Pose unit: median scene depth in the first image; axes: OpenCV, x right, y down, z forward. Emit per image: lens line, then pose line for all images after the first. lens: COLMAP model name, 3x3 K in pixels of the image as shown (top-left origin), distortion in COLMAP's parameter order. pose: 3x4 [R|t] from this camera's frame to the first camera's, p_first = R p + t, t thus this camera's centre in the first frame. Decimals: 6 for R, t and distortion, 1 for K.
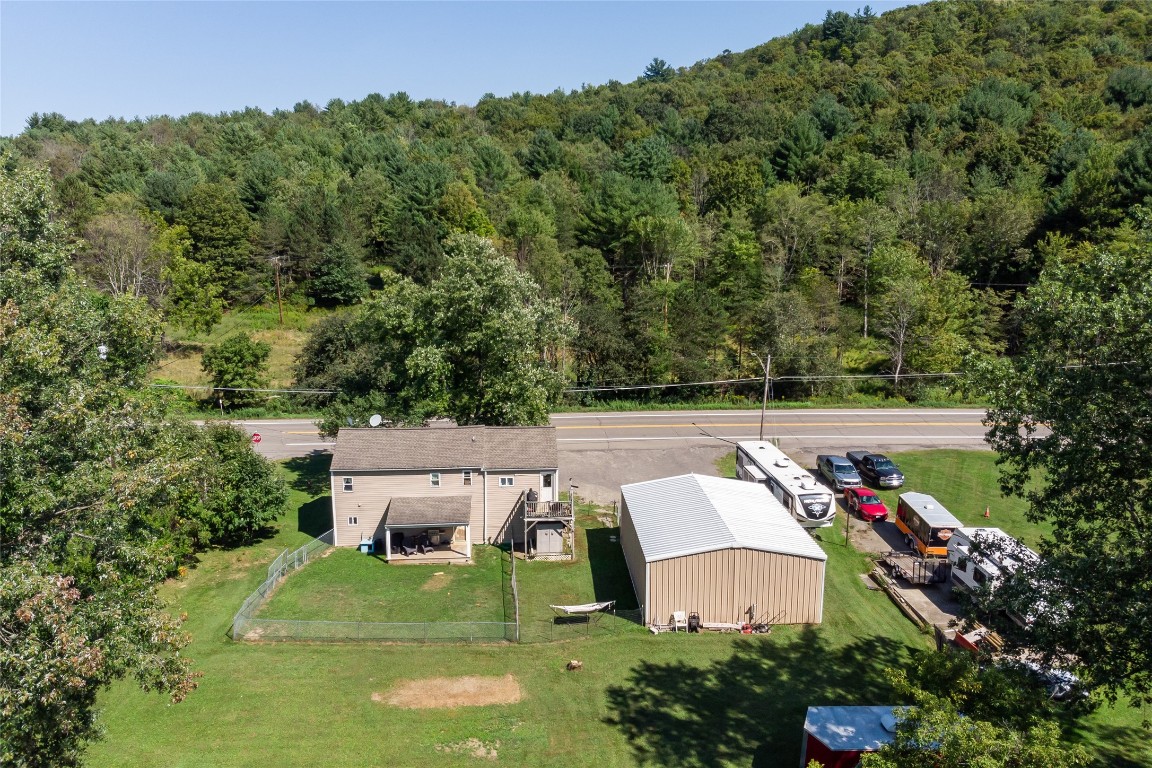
lens RADIAL K [[855.9, 0, 603.5], [0, 855.9, 350.2], [0, 0, 1]] dist [0.035349, -0.039264]
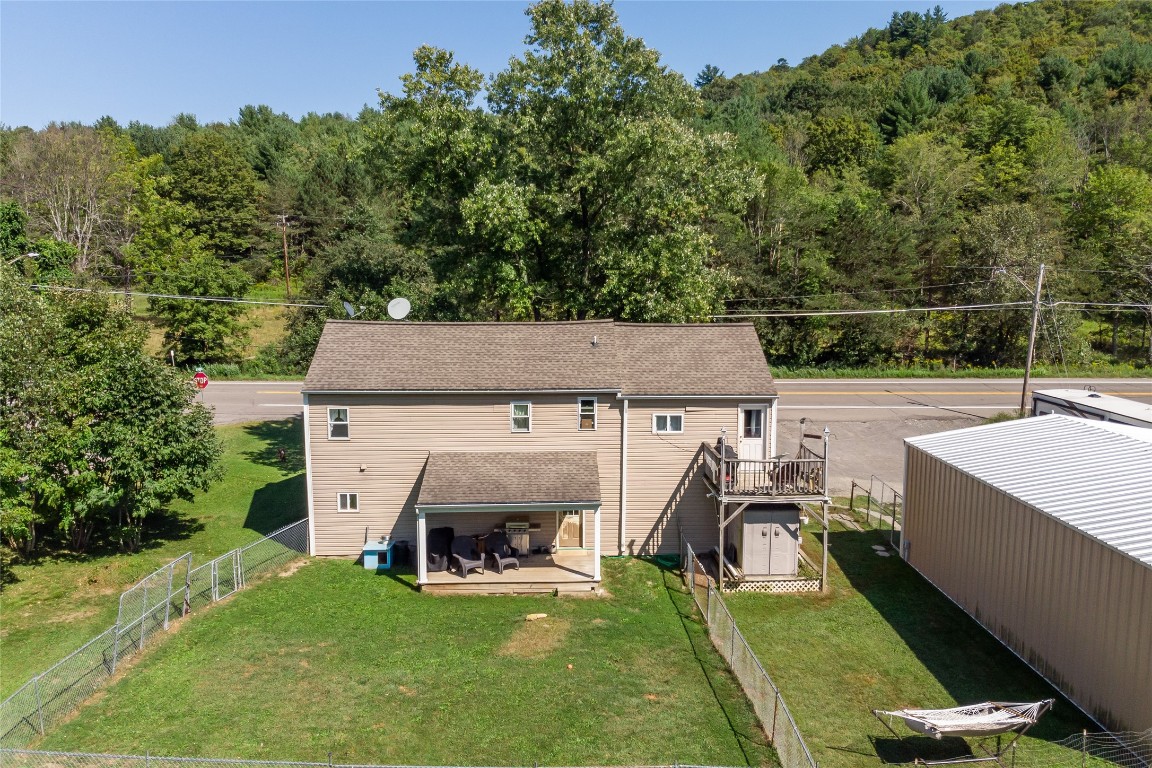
lens RADIAL K [[855.9, 0, 603.5], [0, 855.9, 350.2], [0, 0, 1]] dist [0.035349, -0.039264]
pose [[0.999412, 0.001437, -0.034247, -0.134447], [-0.003286, 0.998536, -0.053996, 0.139927], [0.034119, 0.054077, 0.997954, 0.525750]]
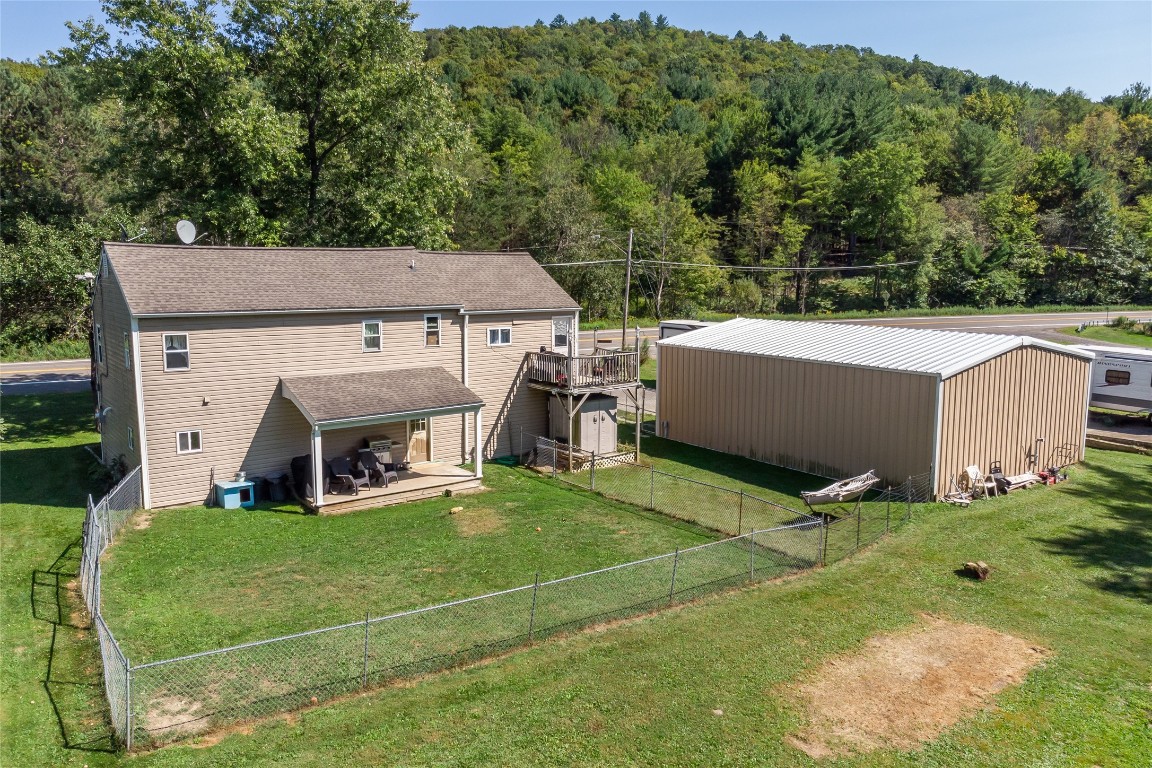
lens RADIAL K [[838.3, 0, 597.3], [0, 838.3, 367.0], [0, 0, 1]] dist [0.062953, -0.060196]
pose [[0.834049, -0.069470, 0.547299, -0.348604], [0.088588, 0.996031, -0.008573, 0.183452], [-0.544531, 0.055634, 0.836893, 0.544877]]
